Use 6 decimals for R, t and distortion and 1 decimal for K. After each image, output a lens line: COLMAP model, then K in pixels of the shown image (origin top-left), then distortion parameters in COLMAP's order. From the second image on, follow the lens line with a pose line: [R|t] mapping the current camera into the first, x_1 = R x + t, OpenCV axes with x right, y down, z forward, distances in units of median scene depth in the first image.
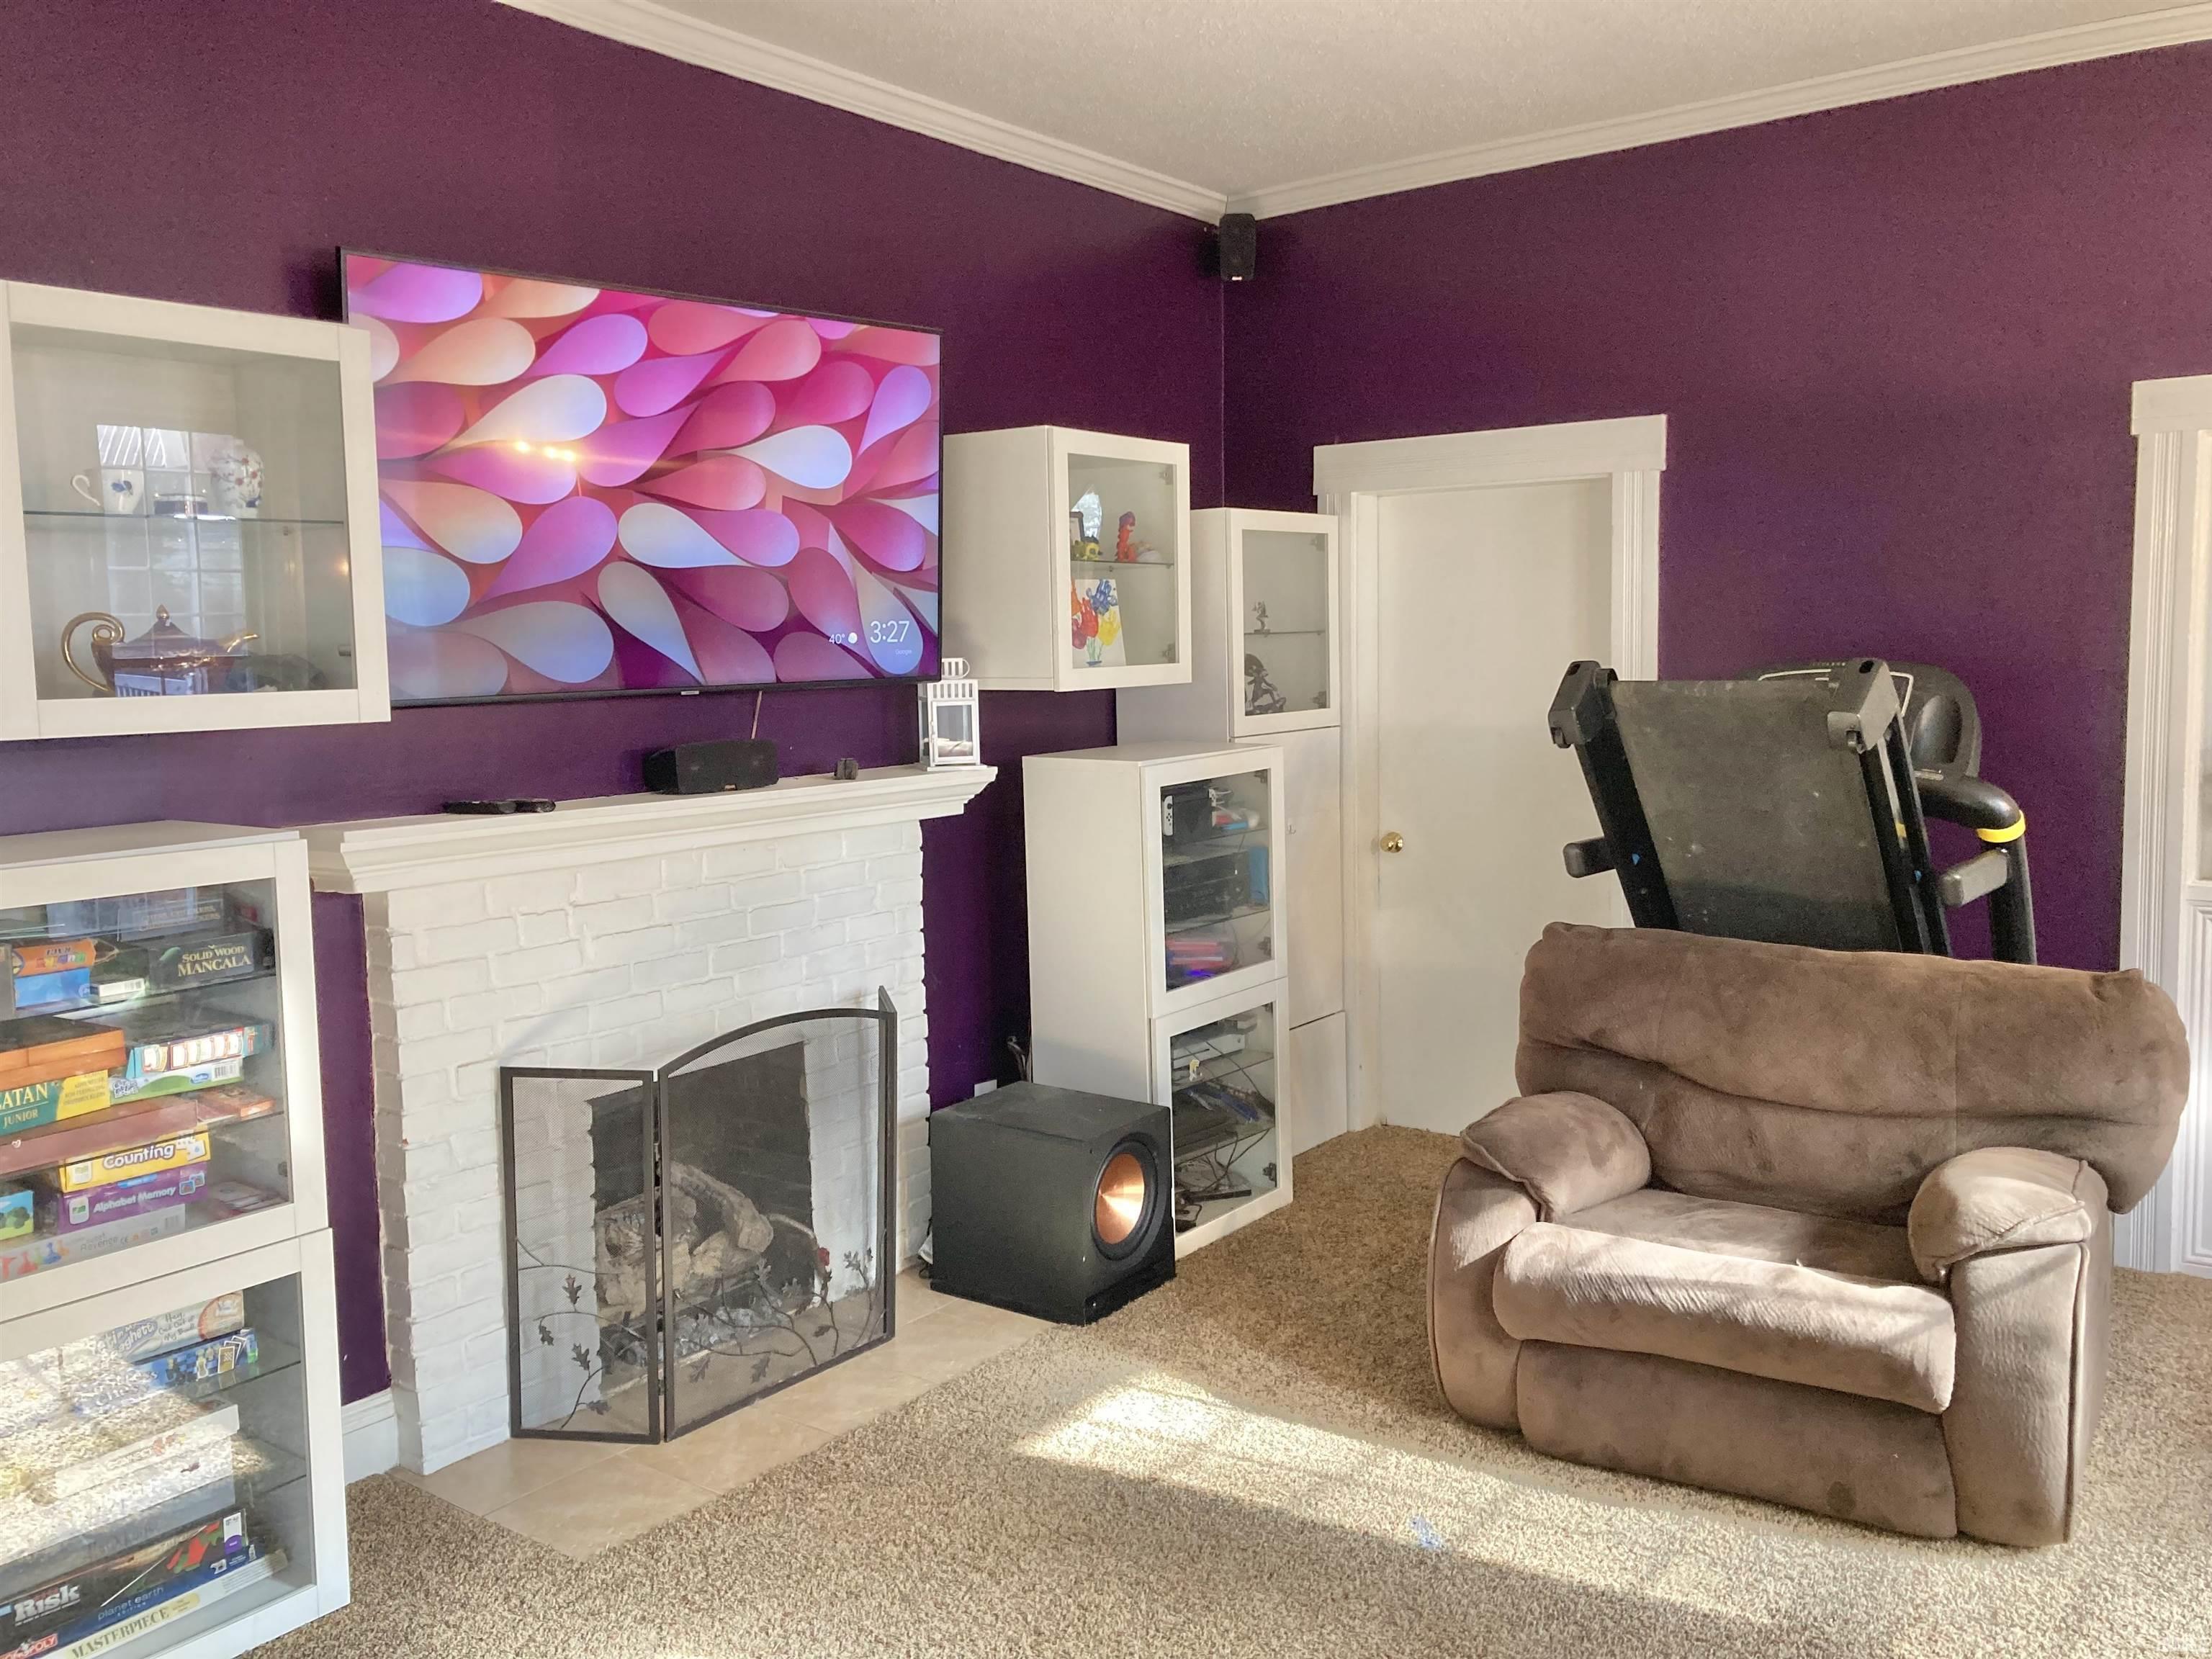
lens RADIAL K [[1798.4, 0, 1128.2], [0, 1798.4, 830.3], [0, 0, 1]] dist [0.024189, -0.029676]
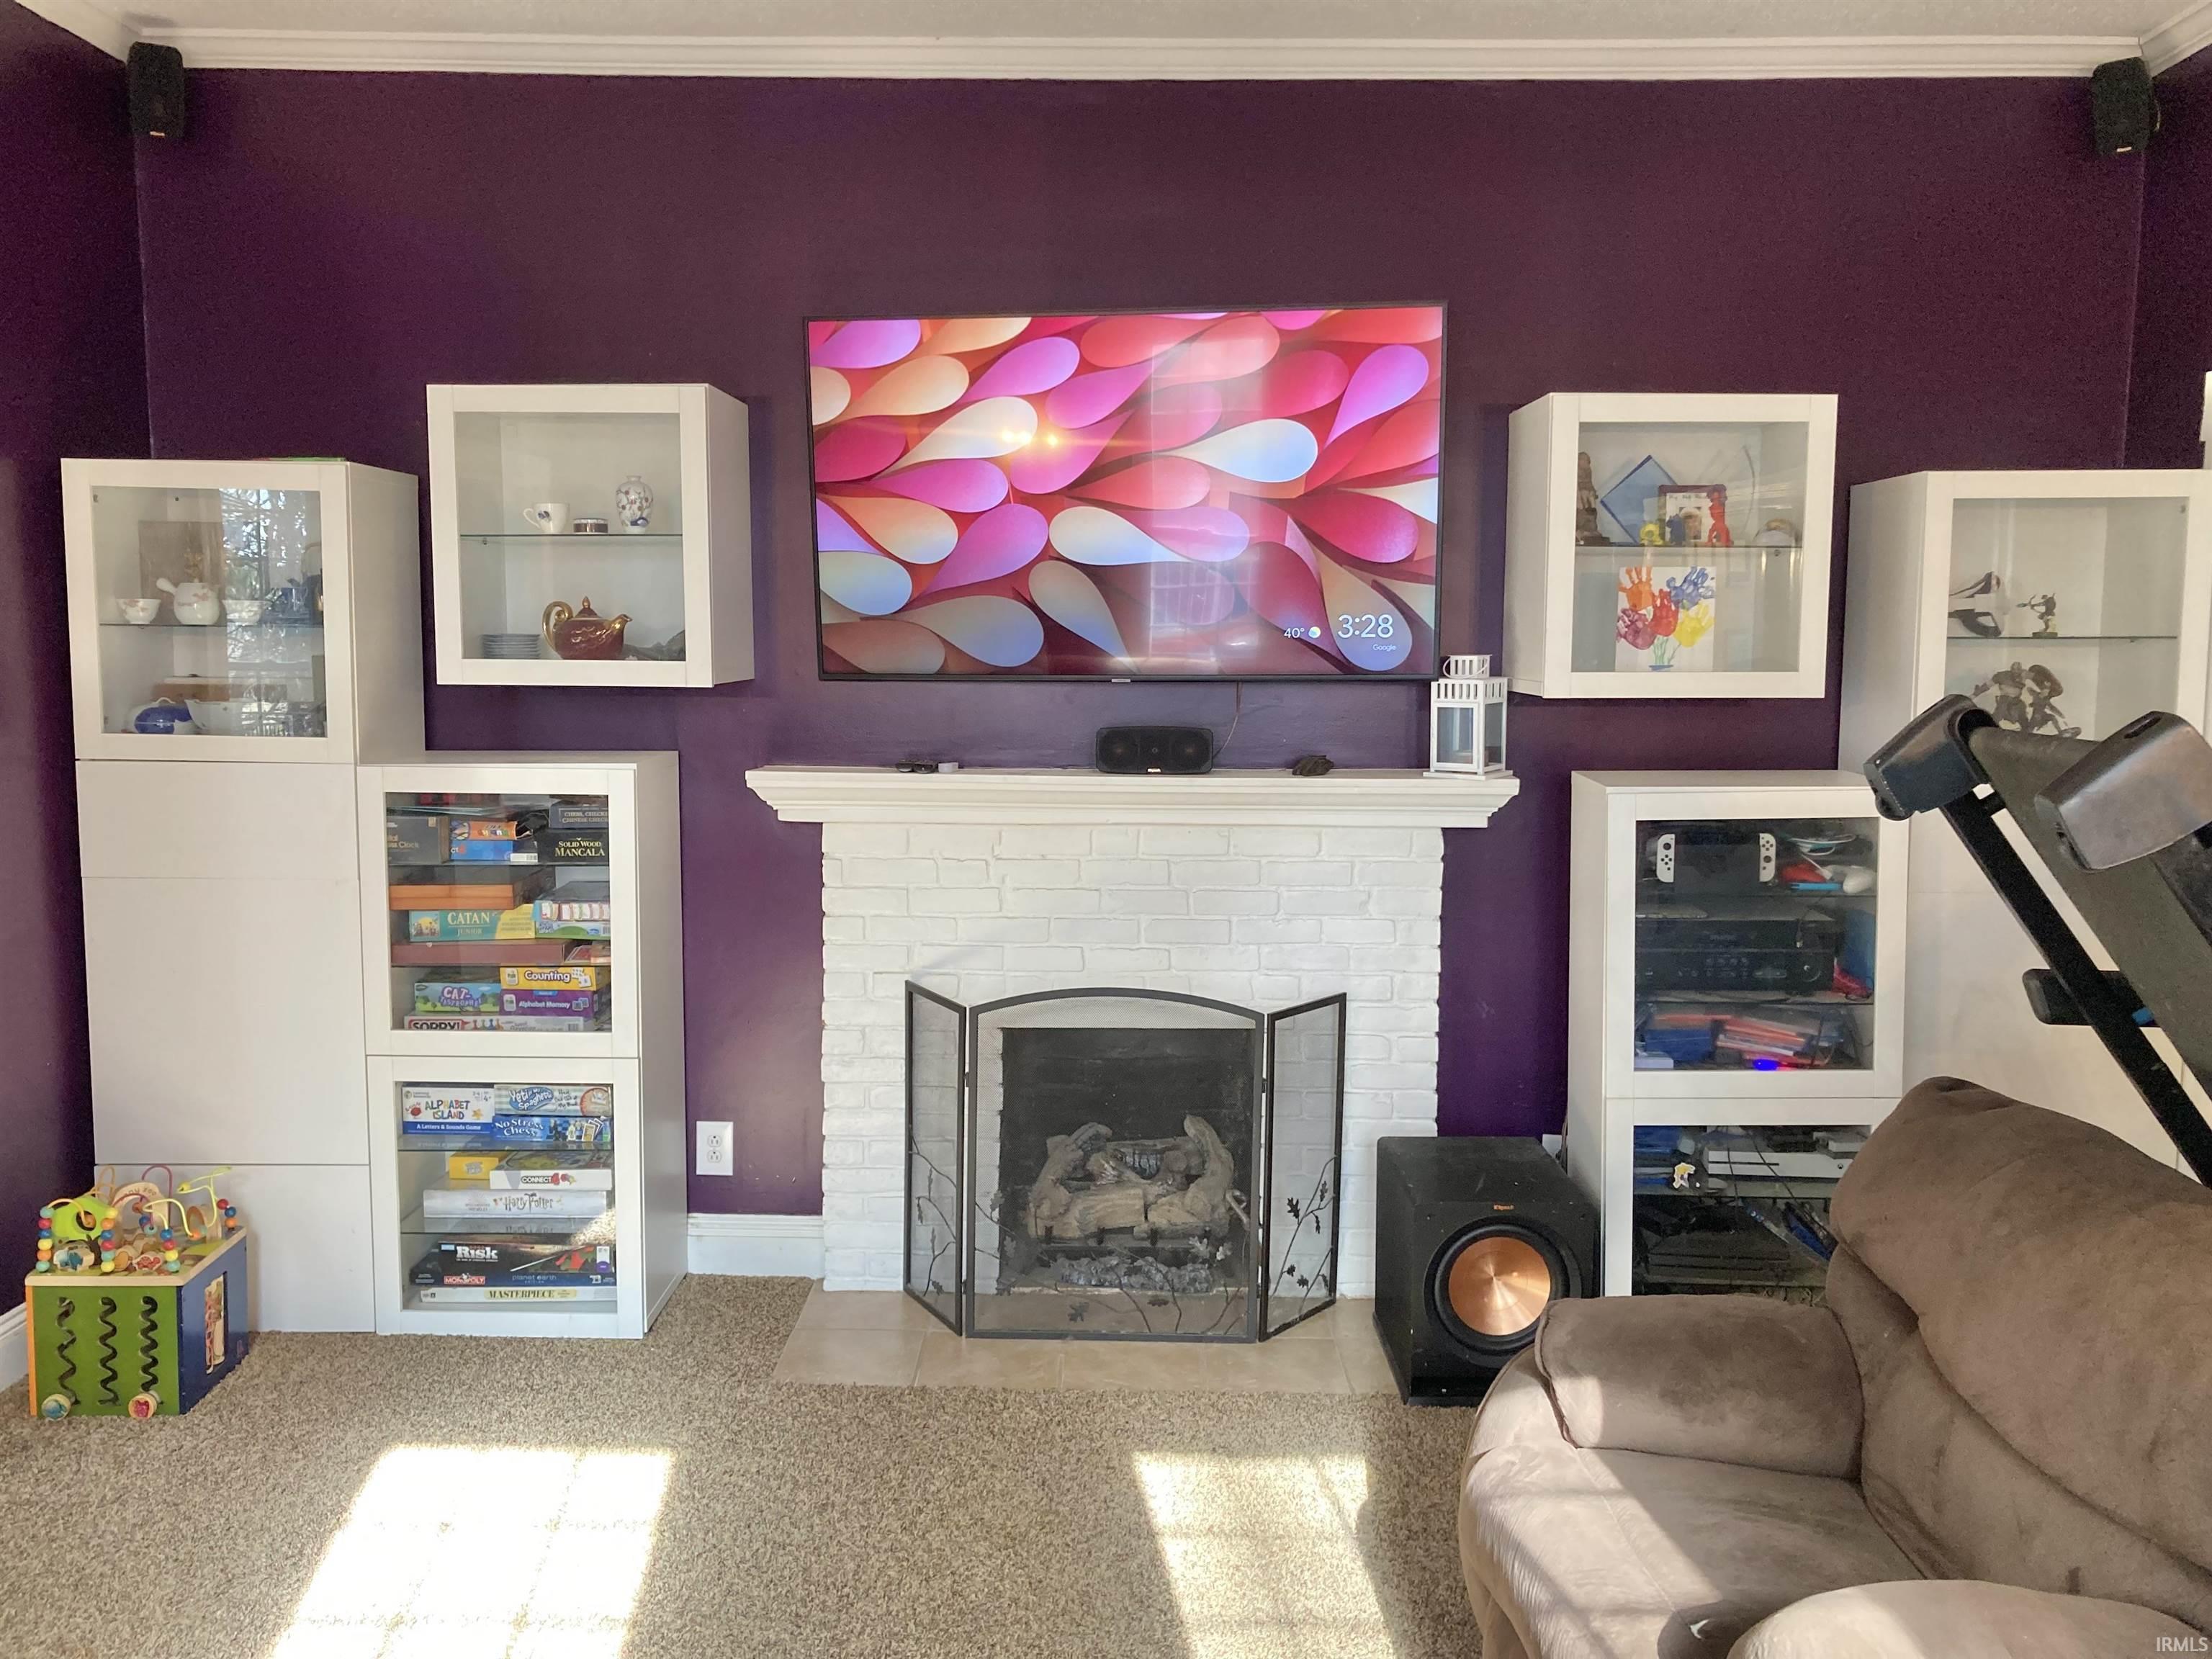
lens RADIAL K [[1798.4, 0, 1121.8], [0, 1798.4, 828.7], [0, 0, 1]] dist [0.024189, -0.029676]
pose [[0.581263, 0.110168, -0.806223, 0.612078], [-0.103339, 0.992764, 0.061154, -0.051579], [0.807127, 0.047768, 0.588442, 0.357984]]
